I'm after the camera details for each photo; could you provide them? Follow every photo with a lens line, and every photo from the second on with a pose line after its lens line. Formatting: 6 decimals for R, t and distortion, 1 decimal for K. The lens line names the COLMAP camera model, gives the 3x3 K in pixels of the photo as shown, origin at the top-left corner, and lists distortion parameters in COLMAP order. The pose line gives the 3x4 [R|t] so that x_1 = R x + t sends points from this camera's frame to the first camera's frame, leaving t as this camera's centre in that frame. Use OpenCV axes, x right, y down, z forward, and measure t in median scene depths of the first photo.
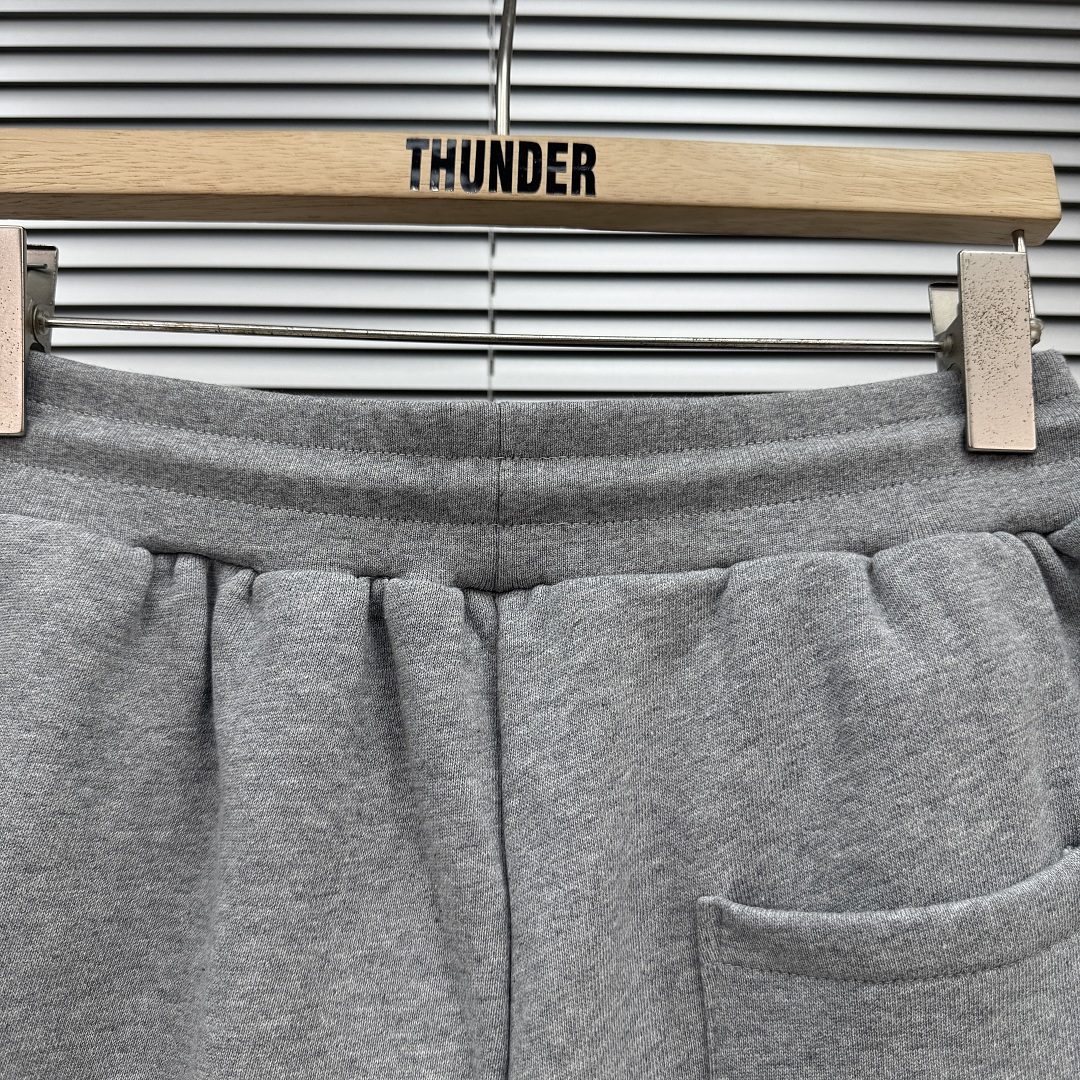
lens RADIAL K [[1032.4, 0, 540.0], [0, 1032.4, 540.0], [0, 0, 1]] dist [0.117388, -0.388451]
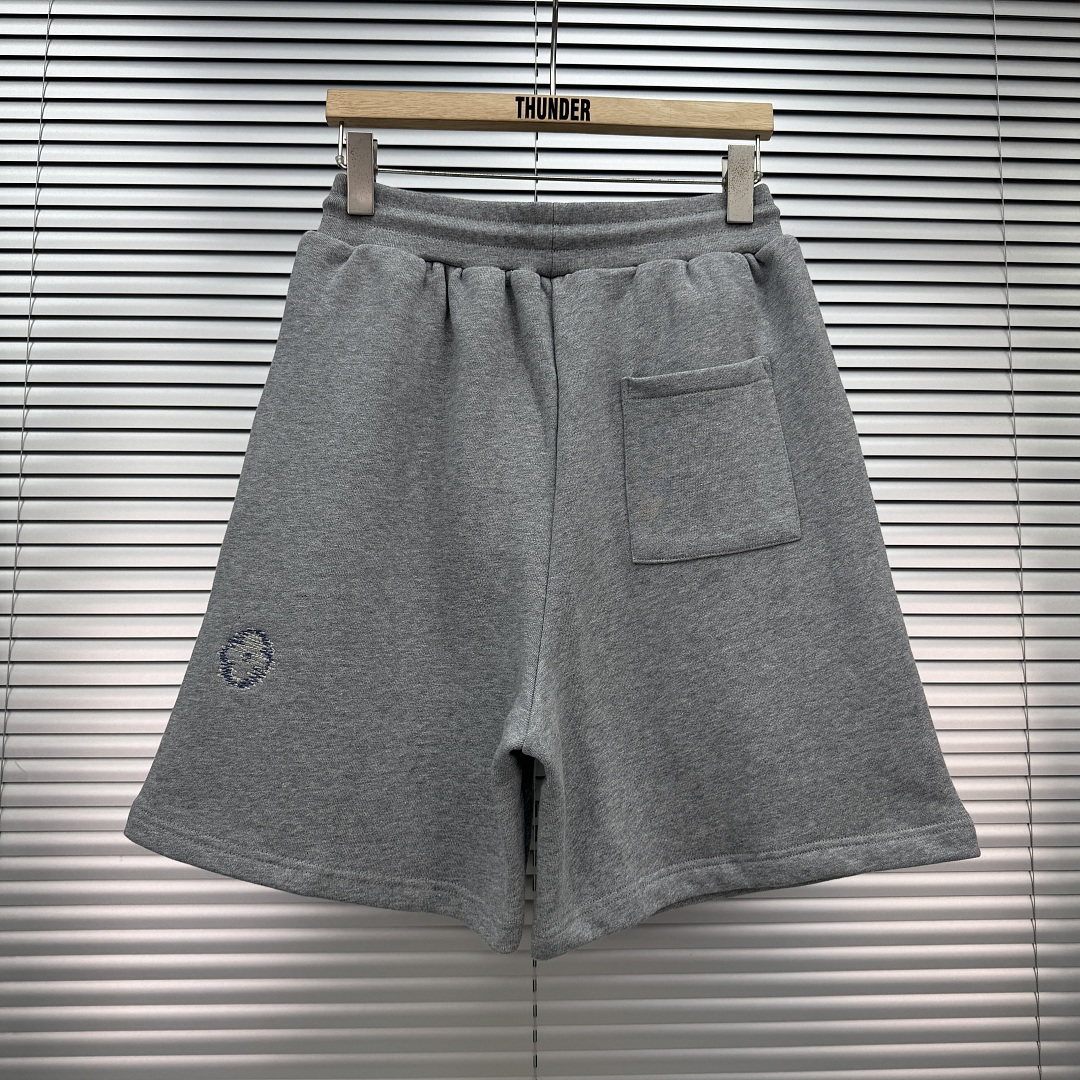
lens RADIAL K [[968.1, 0, 554.5], [0, 968.1, 539.4], [0, 0, 1]] dist [0.127416, -0.401730]
pose [[0.999969, 0.002034, 0.007599, -0.053430], [-0.003099, 0.989724, 0.142956, 0.369788], [-0.007230, -0.142975, 0.989700, -1.636975]]
